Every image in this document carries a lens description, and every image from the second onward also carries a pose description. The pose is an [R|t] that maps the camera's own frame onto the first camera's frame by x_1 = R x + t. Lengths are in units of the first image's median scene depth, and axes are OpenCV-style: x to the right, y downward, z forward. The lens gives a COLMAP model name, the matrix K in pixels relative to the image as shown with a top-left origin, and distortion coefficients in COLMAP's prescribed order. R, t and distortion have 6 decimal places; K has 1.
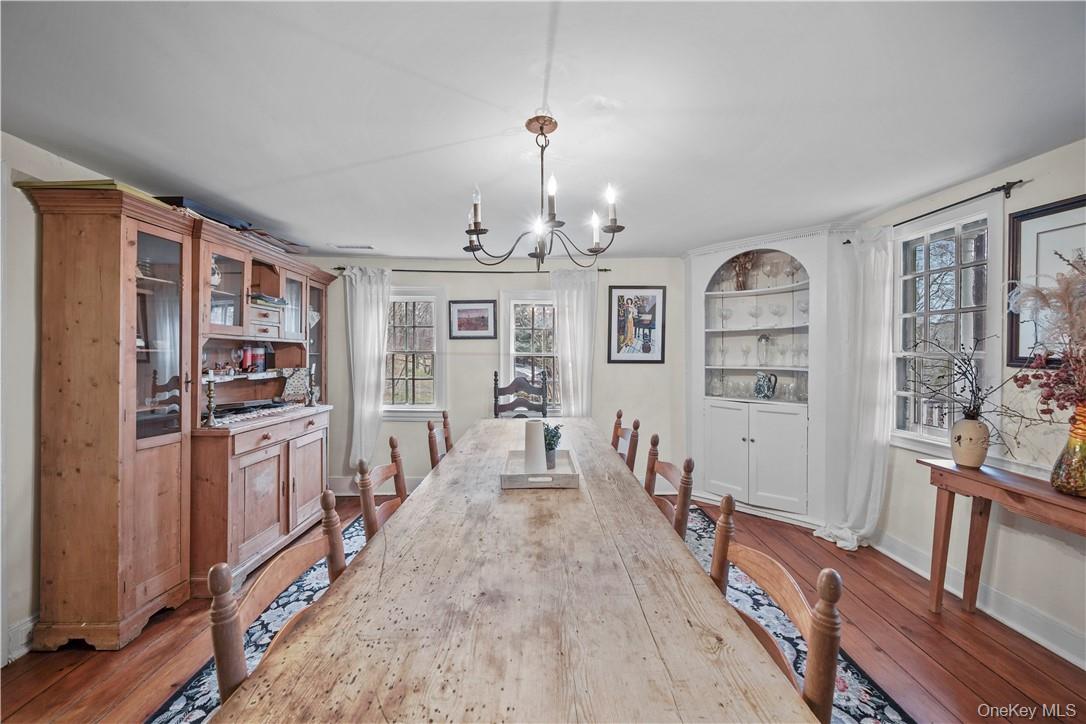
lens RADIAL K [[444.7, 0, 538.7], [0, 444.7, 356.8], [0, 0, 1]] dist [0.000304, -0.000085]
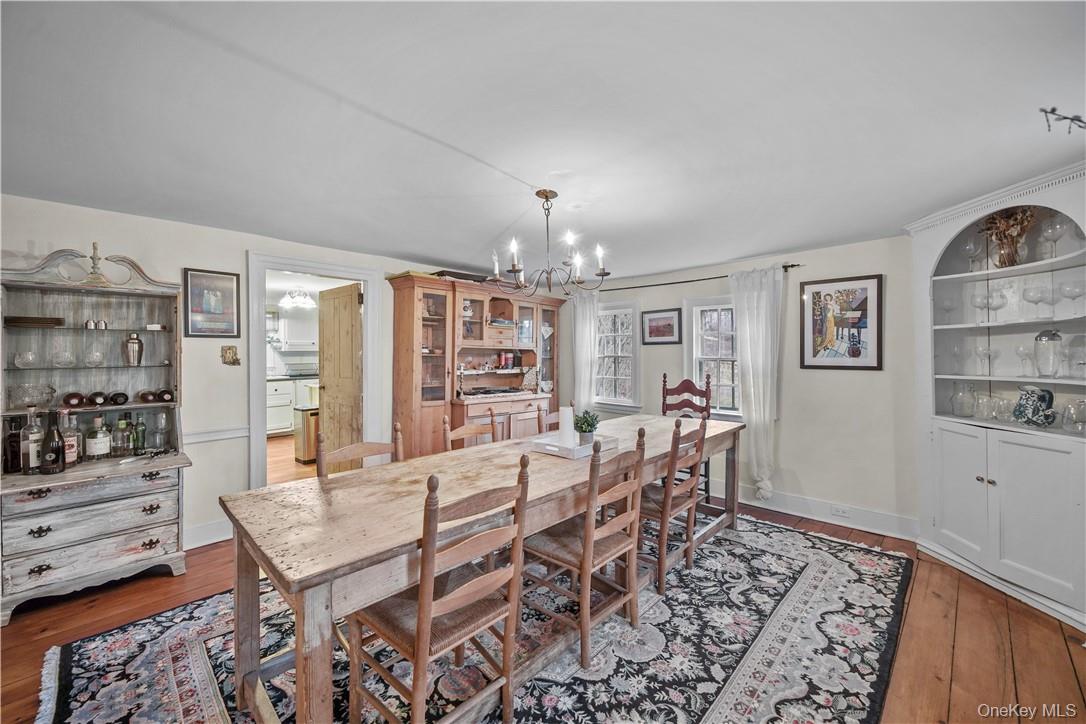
lens RADIAL K [[430.5, 0, 532.4], [0, 430.5, 357.1], [0, 0, 1]] dist [0.000803, 0.000083]
pose [[0.710804, 0.002607, -0.703385, 0.424931], [-0.008879, 0.999947, -0.005268, 0.000453], [0.703334, 0.009990, 0.710790, 0.004617]]
